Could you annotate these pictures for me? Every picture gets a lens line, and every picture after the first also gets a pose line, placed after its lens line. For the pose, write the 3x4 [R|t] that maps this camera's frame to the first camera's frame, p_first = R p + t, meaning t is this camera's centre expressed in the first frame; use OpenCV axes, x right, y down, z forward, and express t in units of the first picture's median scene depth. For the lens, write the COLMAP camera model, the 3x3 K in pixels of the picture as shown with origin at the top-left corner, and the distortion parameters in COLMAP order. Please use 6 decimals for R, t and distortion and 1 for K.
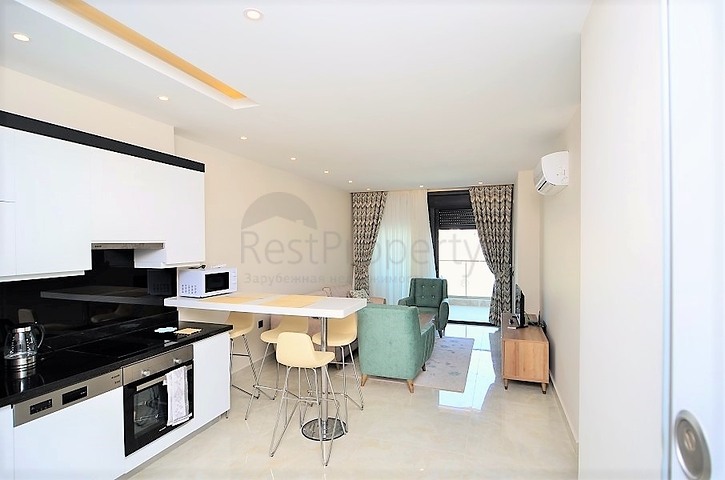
lens RADIAL K [[371.0, 0, 365.5], [0, 371.0, 238.2], [0, 0, 1]] dist [-0.038662, -0.005093]
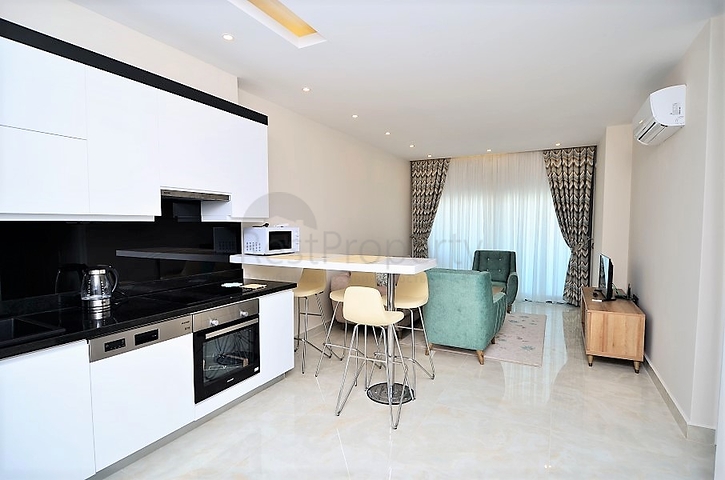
lens RADIAL K [[371.0, 0, 358.5], [0, 371.0, 244.8], [0, 0, 1]] dist [-0.038662, -0.005093]
pose [[0.988500, 0.013055, -0.150655, -0.052615], [-0.004072, 0.998203, 0.059778, 0.074810], [0.151165, -0.058477, 0.986777, 0.065087]]
